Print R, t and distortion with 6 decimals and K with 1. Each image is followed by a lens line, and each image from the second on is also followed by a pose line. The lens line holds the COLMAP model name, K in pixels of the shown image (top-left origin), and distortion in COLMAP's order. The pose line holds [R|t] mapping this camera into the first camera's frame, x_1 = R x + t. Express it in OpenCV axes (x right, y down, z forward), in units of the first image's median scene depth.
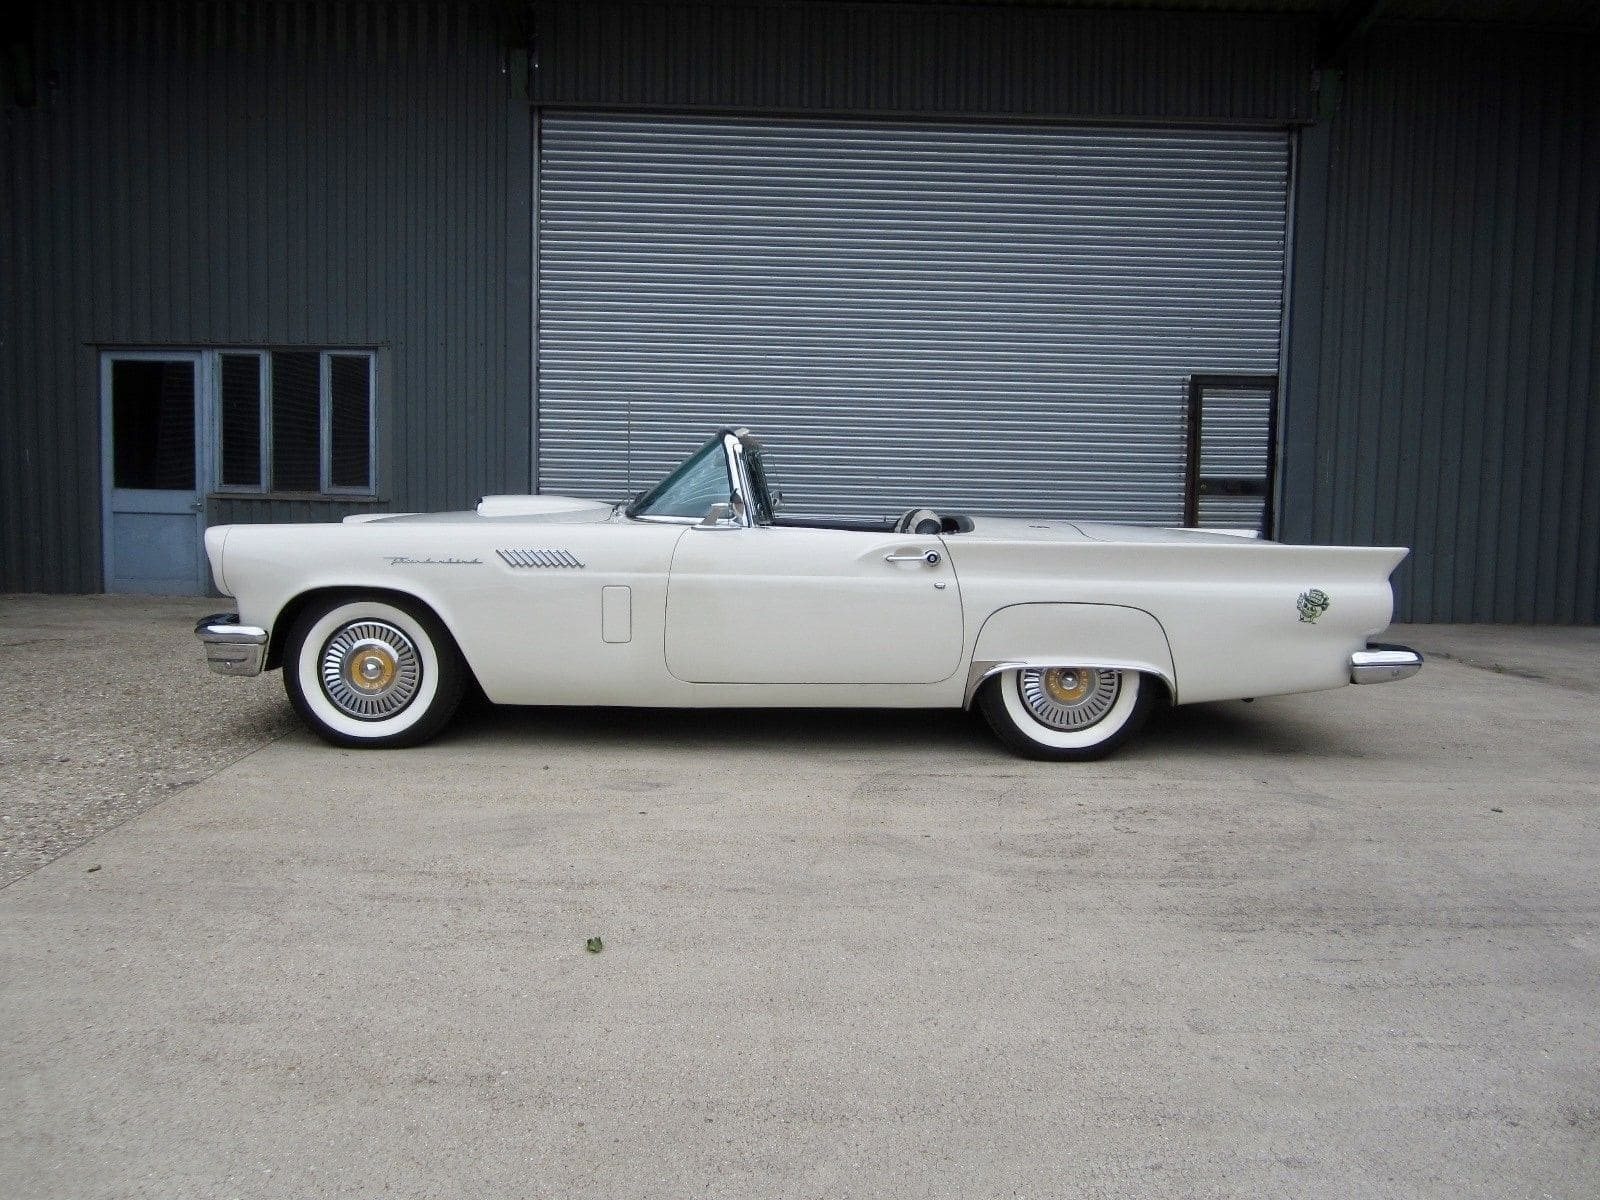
lens RADIAL K [[1302.1, 0, 802.4], [0, 1302.1, 594.5], [0, 0, 1]] dist [-0.052118, 0.017365]
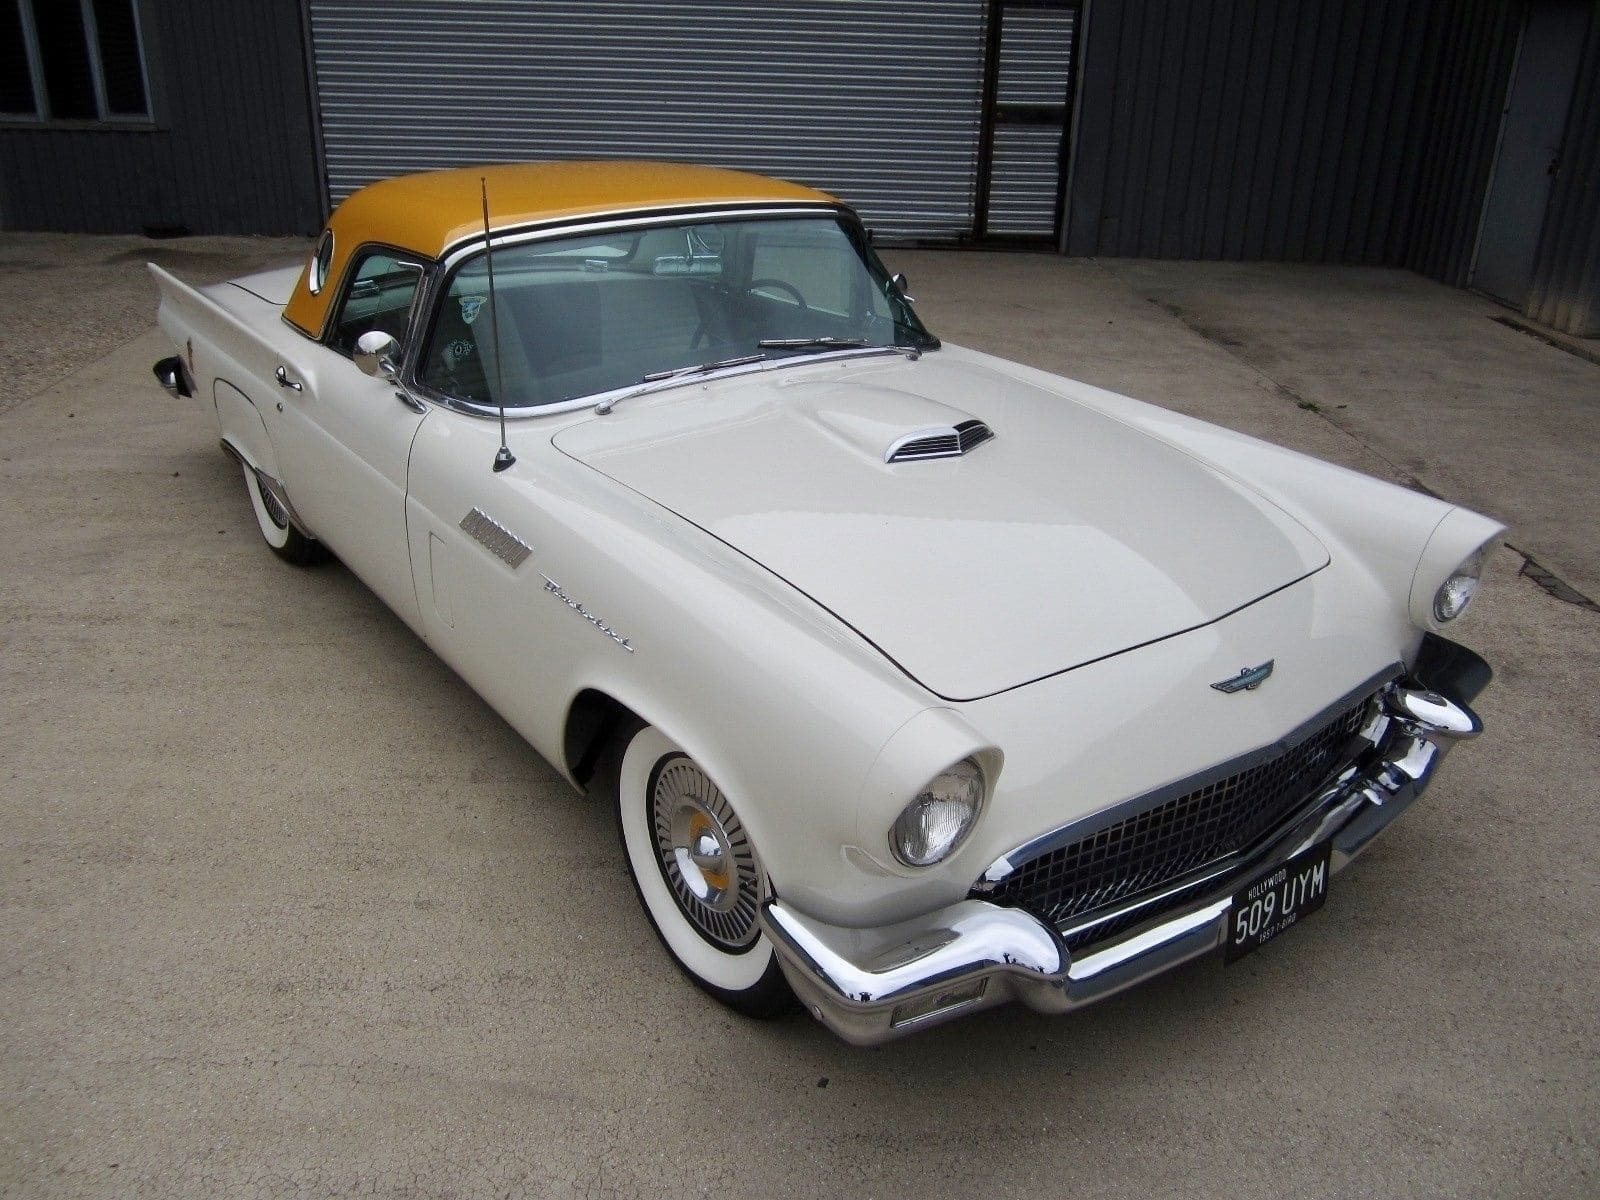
lens RADIAL K [[1302.1, 0, 796.4], [0, 1302.1, 587.5], [0, 0, 1]] dist [-0.052118, 0.017365]
pose [[0.999946, 0.003520, 0.009796, 0.151381], [-0.006530, 0.944995, 0.327018, -0.065316], [-0.008106, -0.327064, 0.944967, -0.038721]]
